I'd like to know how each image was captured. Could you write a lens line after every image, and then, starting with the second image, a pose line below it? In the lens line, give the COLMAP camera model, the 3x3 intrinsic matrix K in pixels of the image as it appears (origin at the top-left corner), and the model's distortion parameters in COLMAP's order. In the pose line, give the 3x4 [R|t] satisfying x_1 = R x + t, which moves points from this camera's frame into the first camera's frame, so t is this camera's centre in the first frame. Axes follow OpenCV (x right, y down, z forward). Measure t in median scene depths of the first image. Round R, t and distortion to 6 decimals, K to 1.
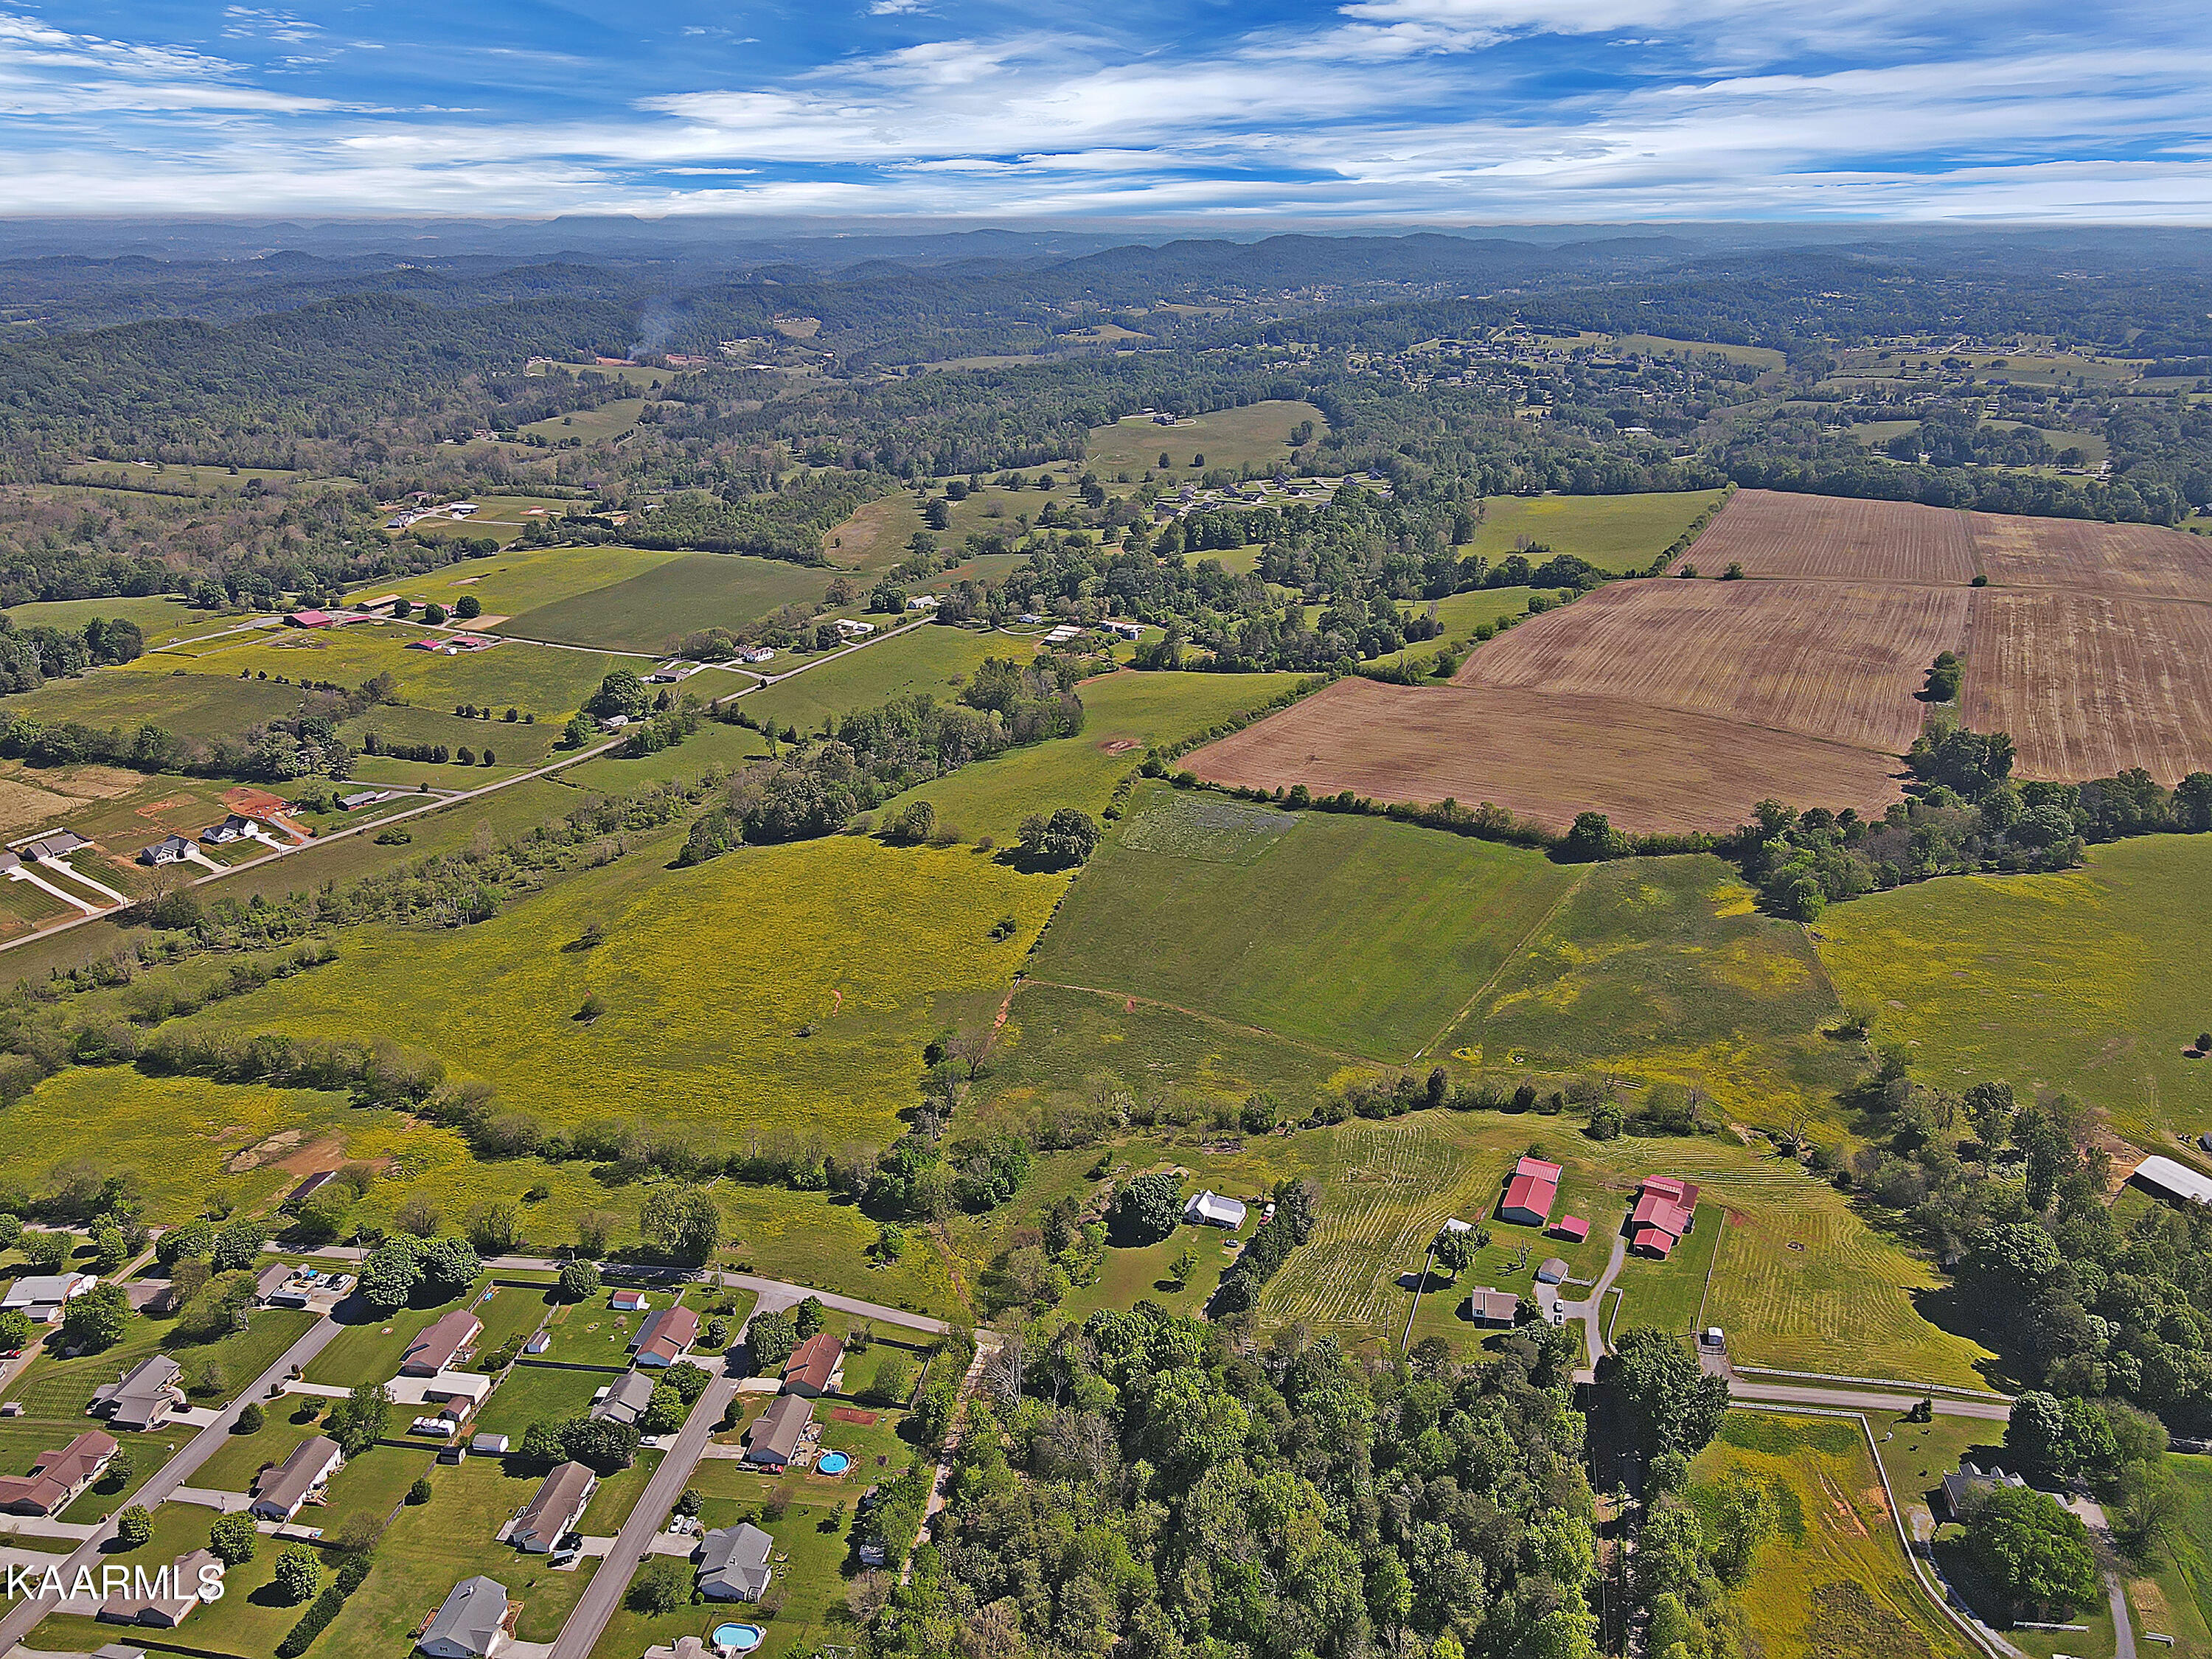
lens RADIAL K [[1625.9, 0, 1106.0], [0, 1625.9, 829.5], [0, 0, 1]] dist [-0.004629, 0.029794]
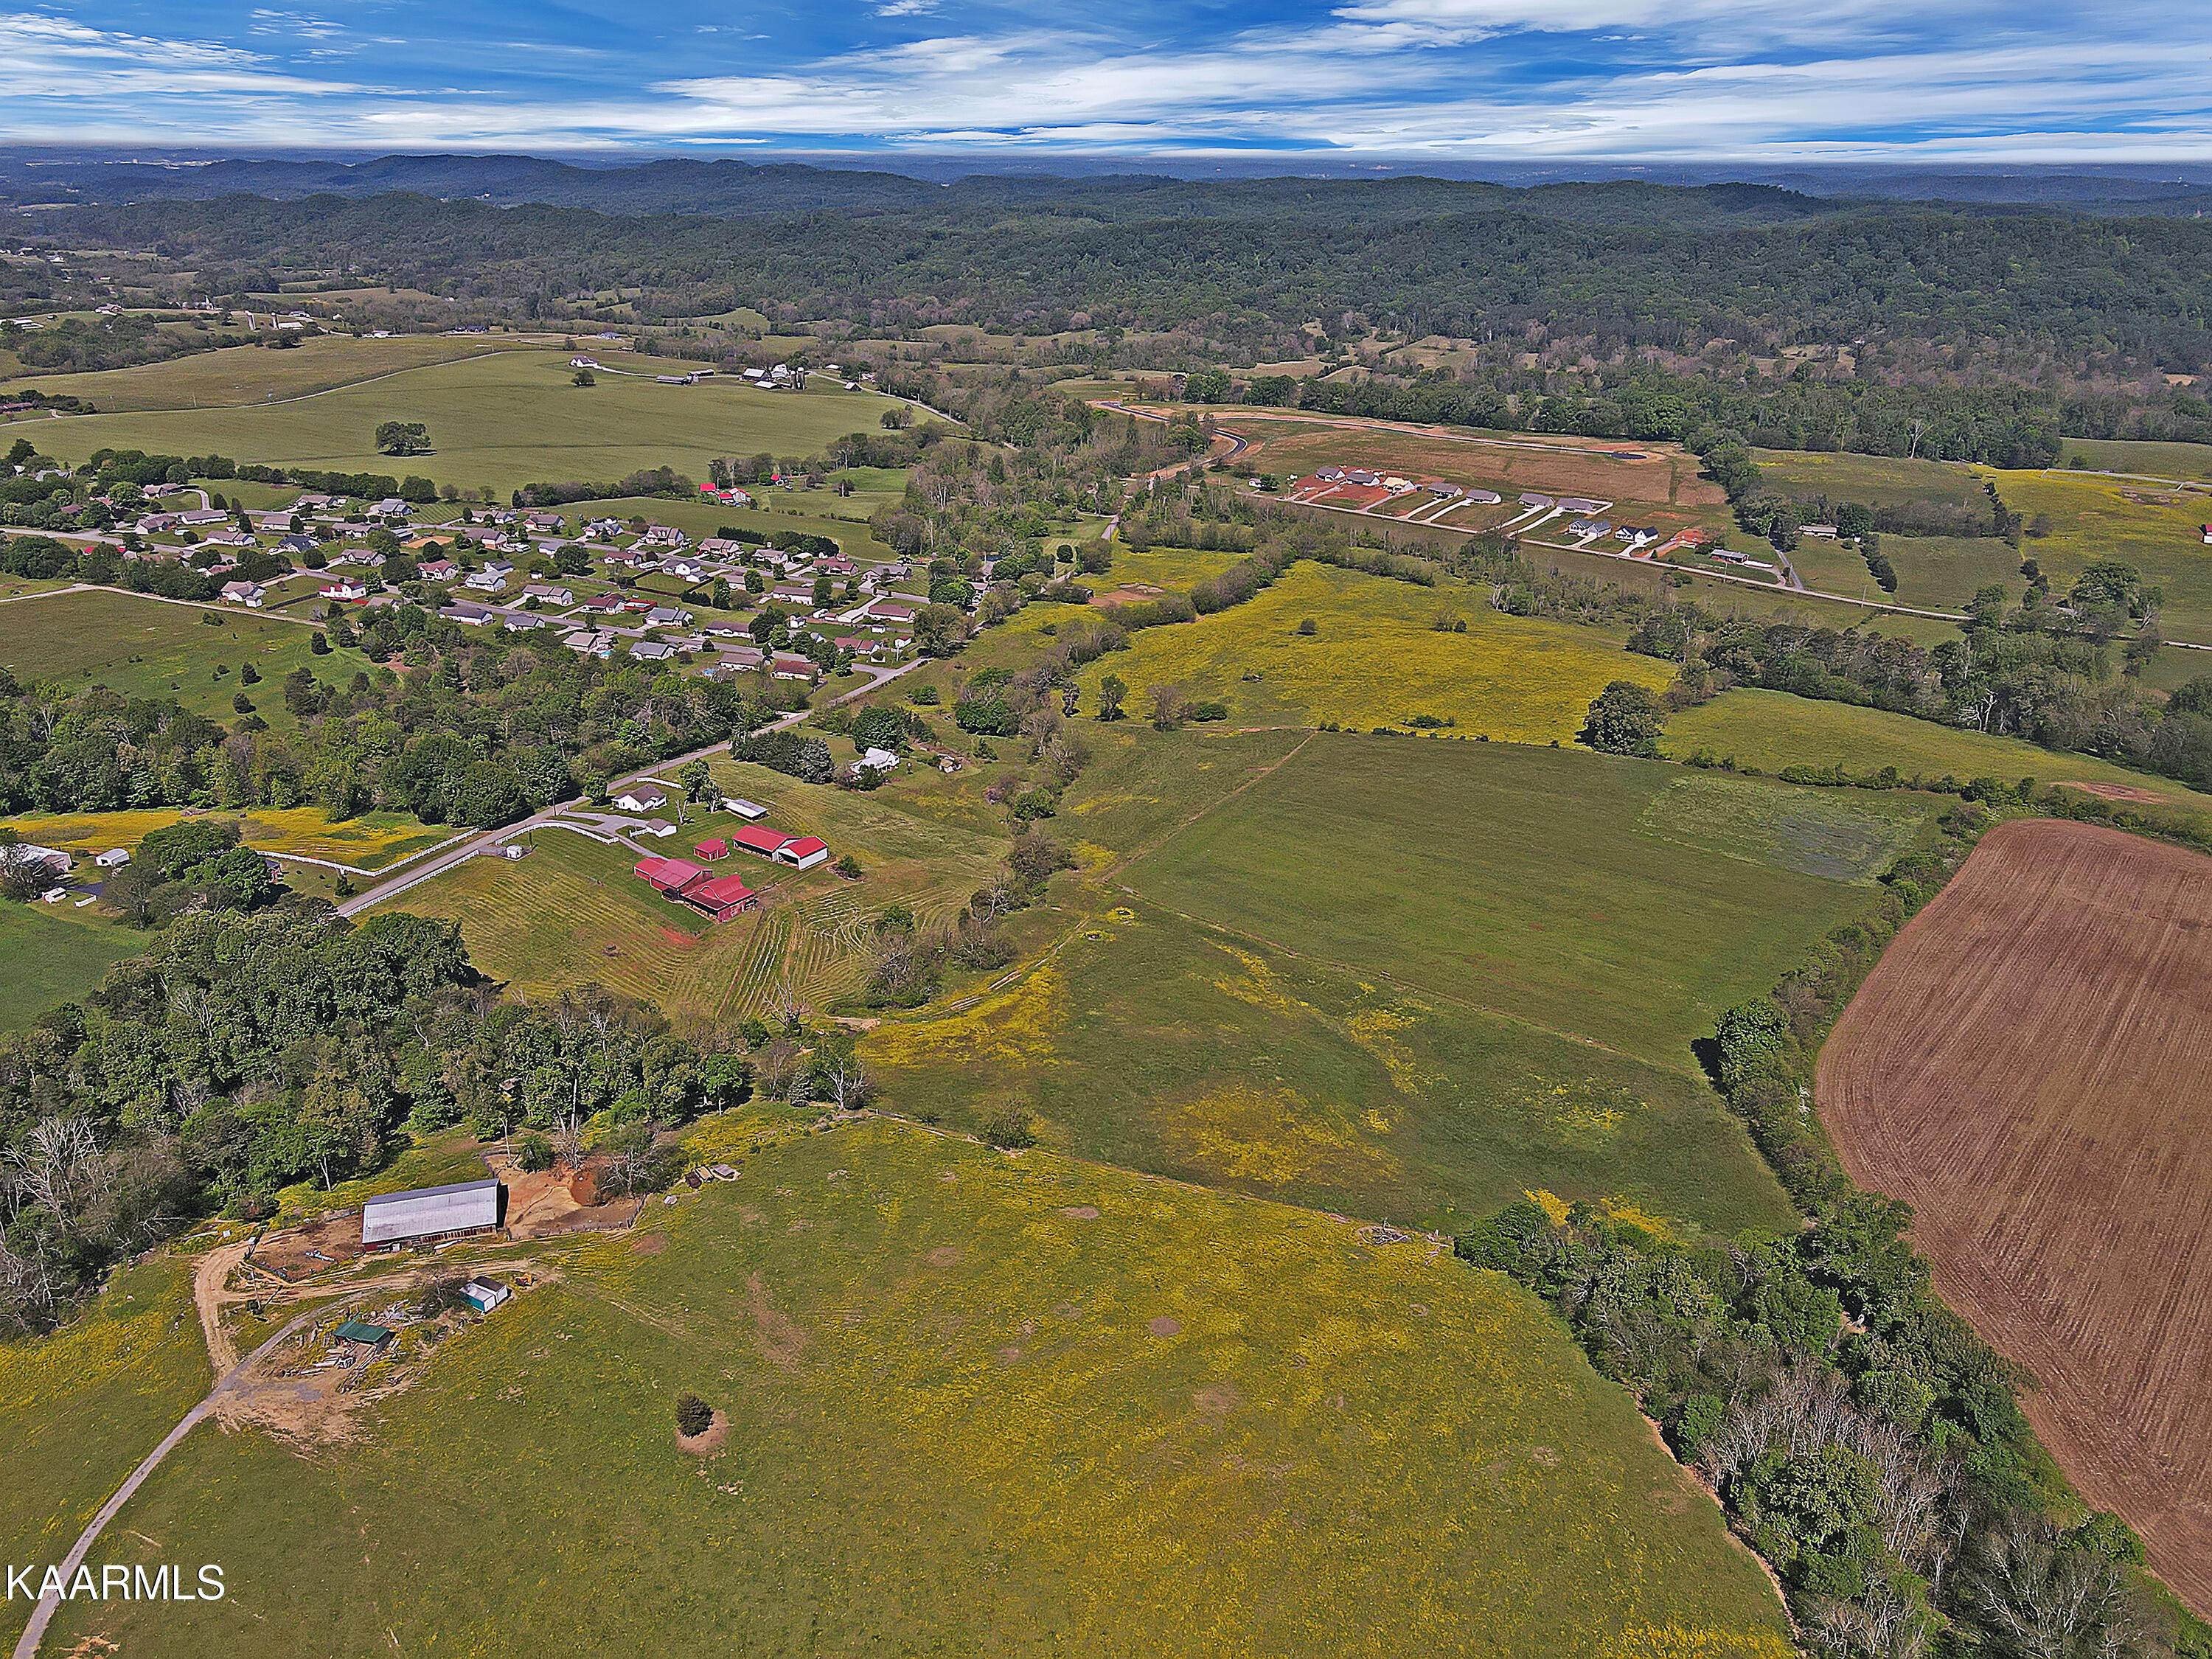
lens RADIAL K [[1626.7, 0, 1106.0], [0, 1626.7, 829.5], [0, 0, 1]] dist [-0.015366, 0.058895]
pose [[-0.166467, 0.380543, -0.909657, 0.742958], [-0.359603, 0.835563, 0.415355, -0.184718], [0.918136, 0.396258, -0.002249, 0.760142]]
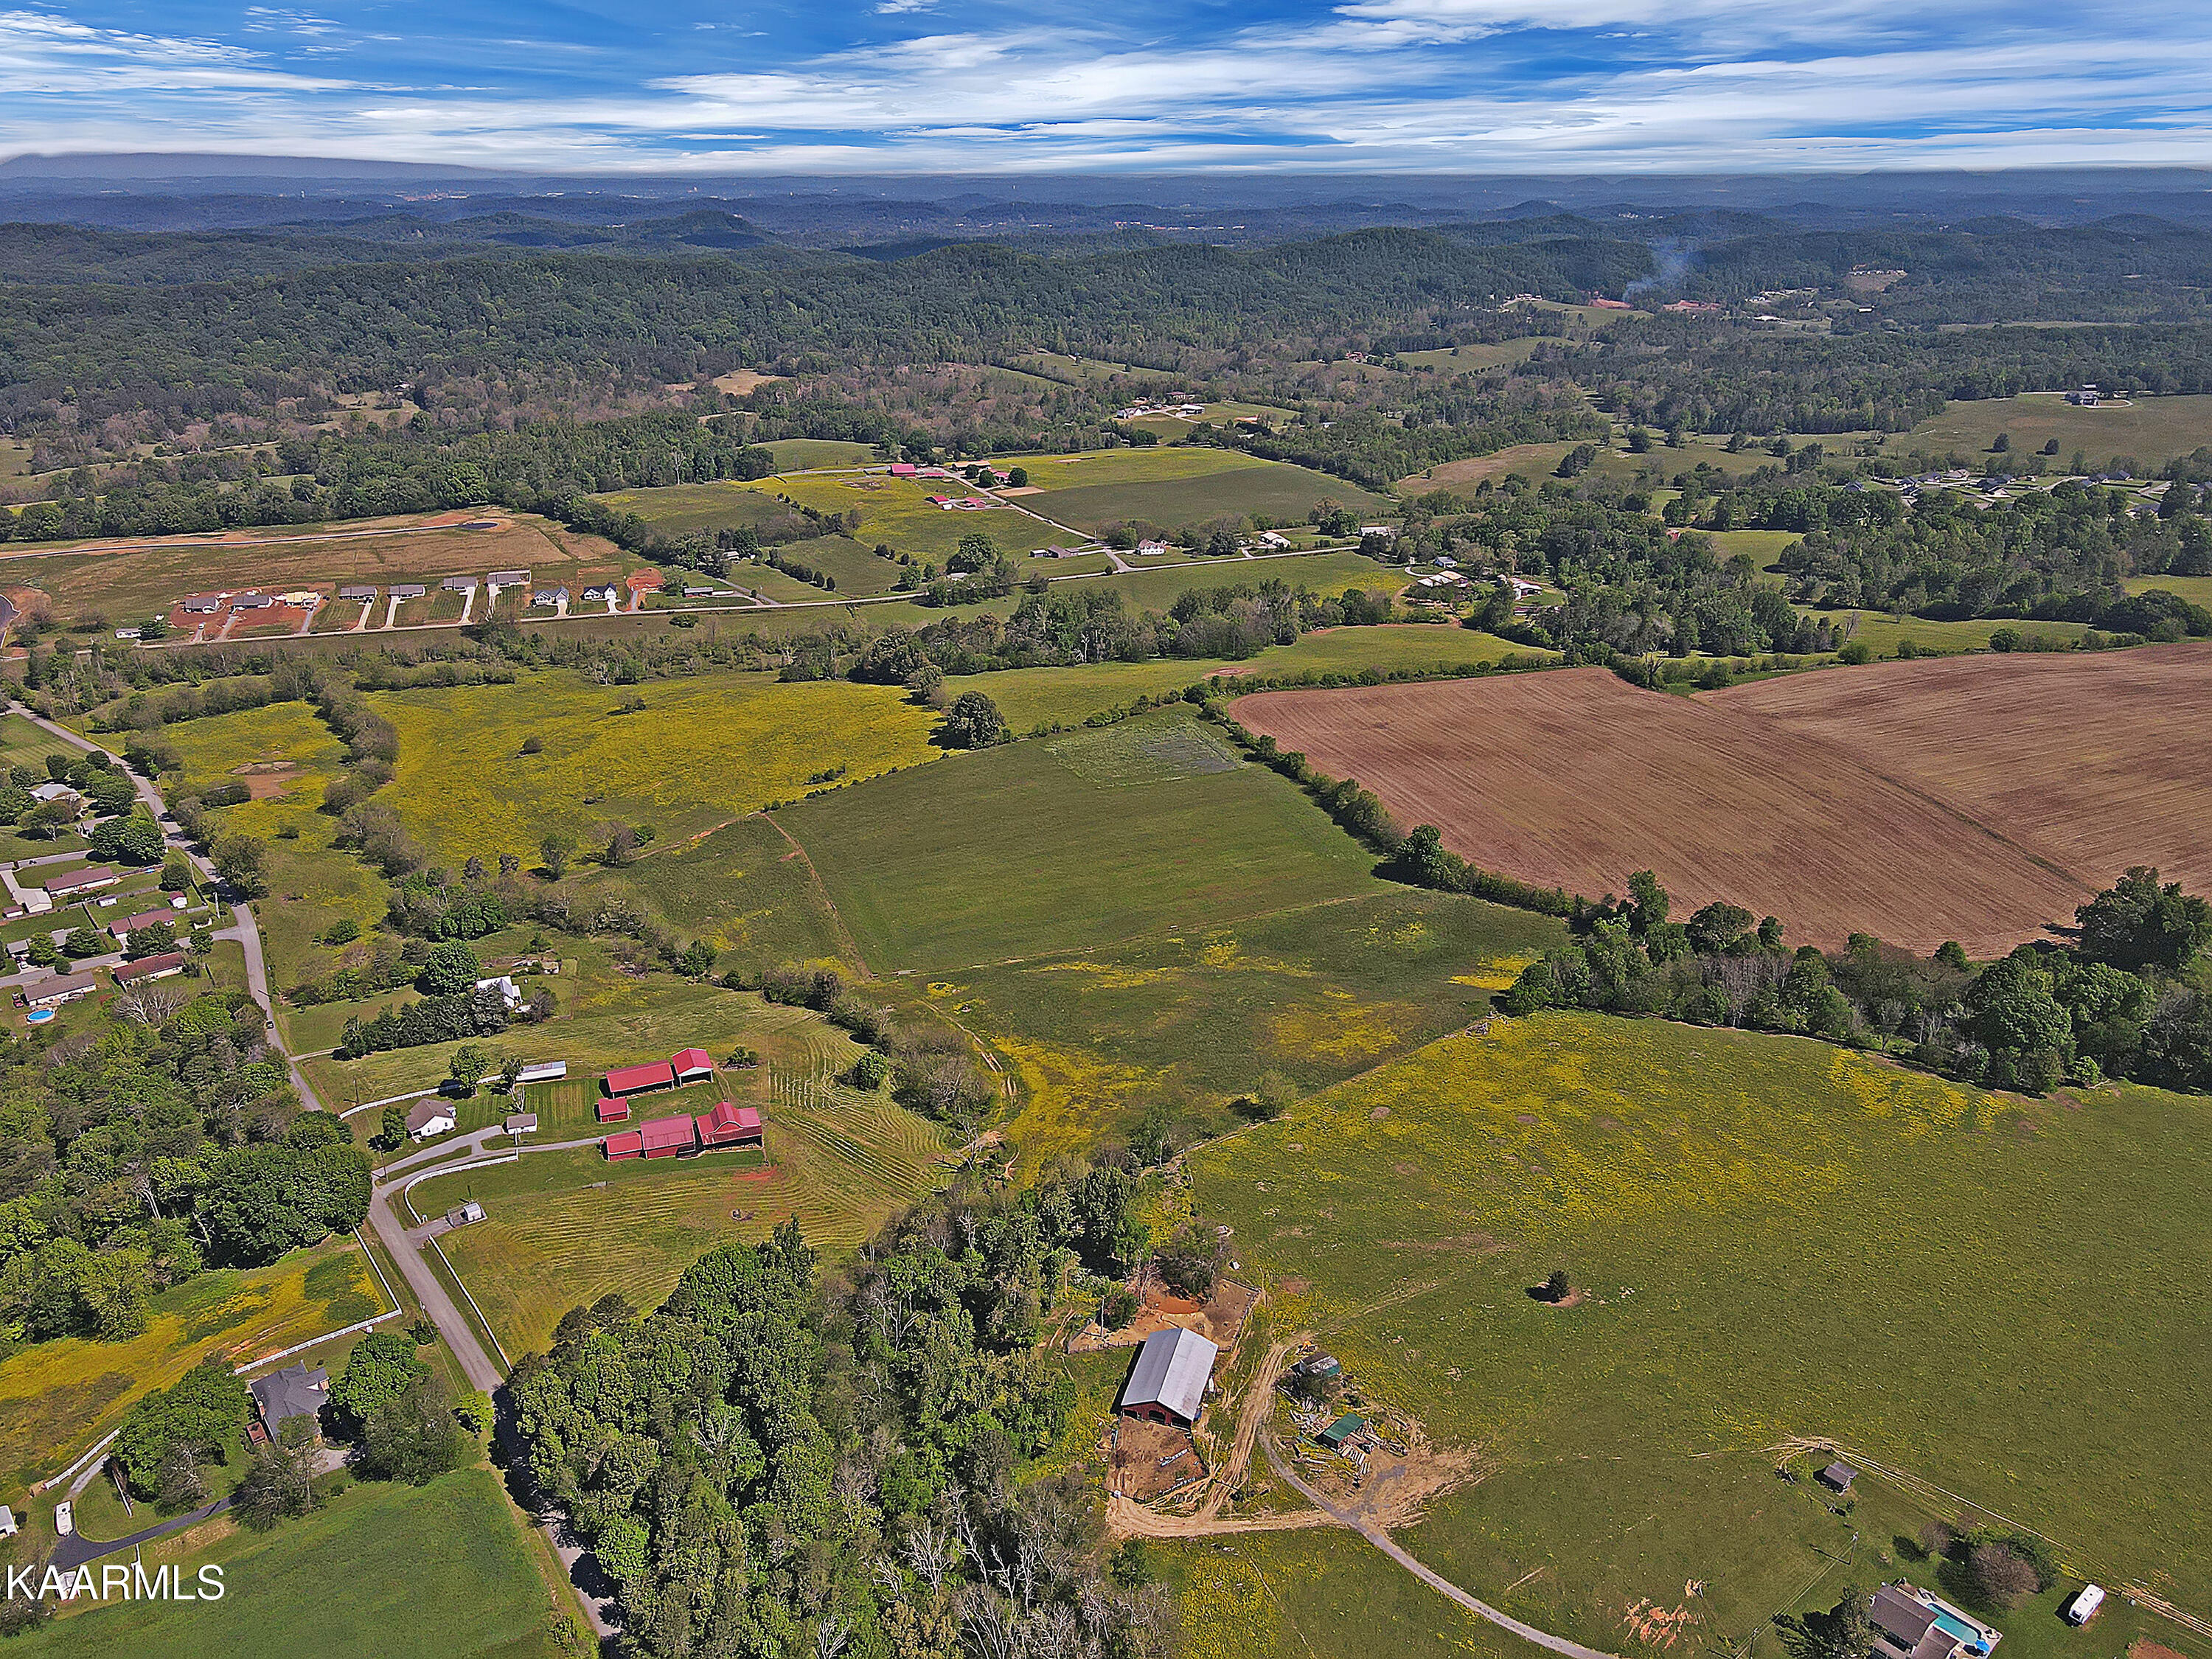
lens RADIAL K [[1608.7, 0, 1105.3], [0, 1608.7, 867.8], [0, 0, 1]] dist [0.001731, 0.000248]
pose [[0.743689, 0.267214, -0.612799, 0.649849], [-0.238125, 0.962404, 0.130673, -0.054896], [0.624678, 0.048742, 0.779360, 0.263668]]
